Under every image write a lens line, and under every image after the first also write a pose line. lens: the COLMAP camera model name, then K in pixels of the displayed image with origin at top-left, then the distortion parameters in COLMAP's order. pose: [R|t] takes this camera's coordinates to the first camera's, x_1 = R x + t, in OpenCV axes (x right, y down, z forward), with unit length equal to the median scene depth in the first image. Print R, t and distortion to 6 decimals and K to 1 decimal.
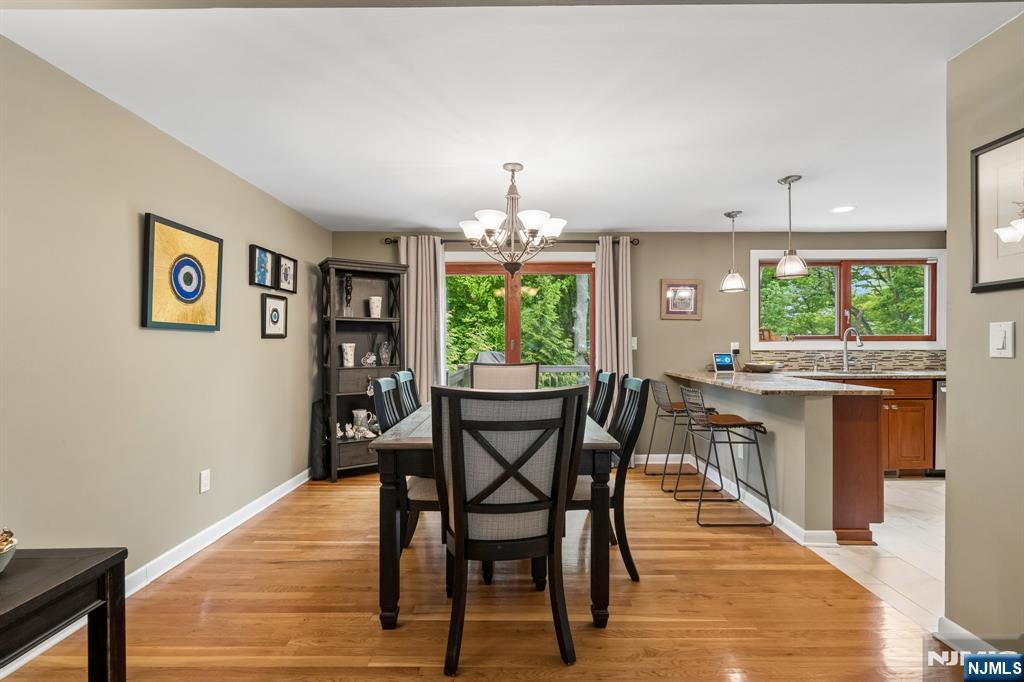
lens RADIAL K [[468.4, 0, 515.0], [0, 468.4, 343.5], [0, 0, 1]] dist [-0.003841, 0.002914]
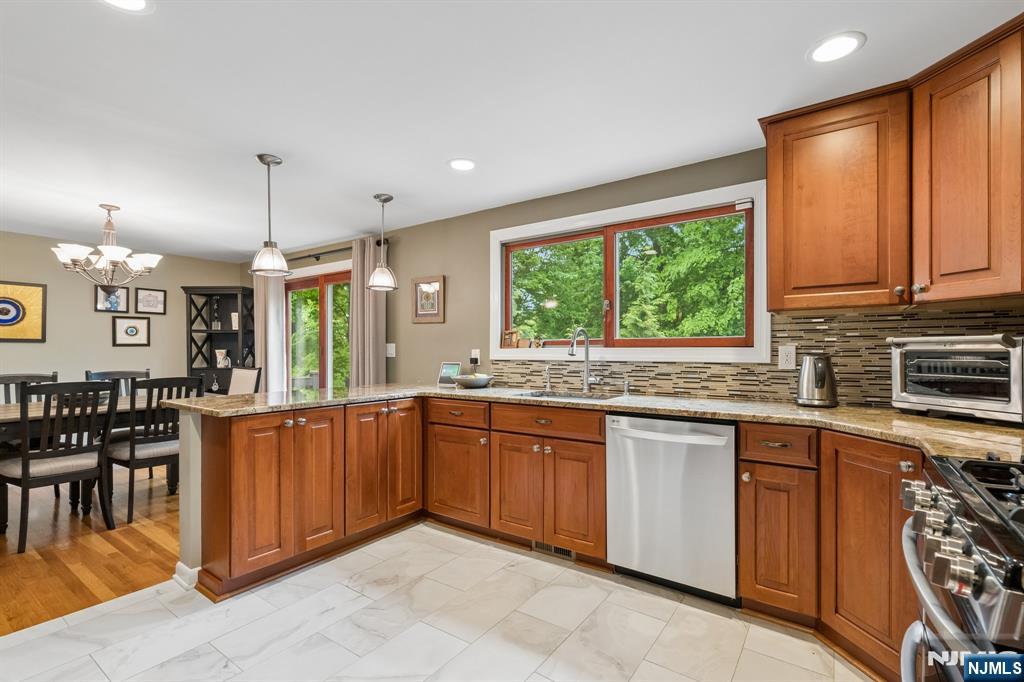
lens RADIAL K [[468.4, 0, 513.5], [0, 468.4, 349.3], [0, 0, 1]] dist [-0.003841, 0.002914]
pose [[0.817051, 0.000716, -0.576565, 1.146052], [-0.000917, 1.000000, -0.000058, -0.002659], [0.576565, 0.000576, 0.817051, 0.441742]]
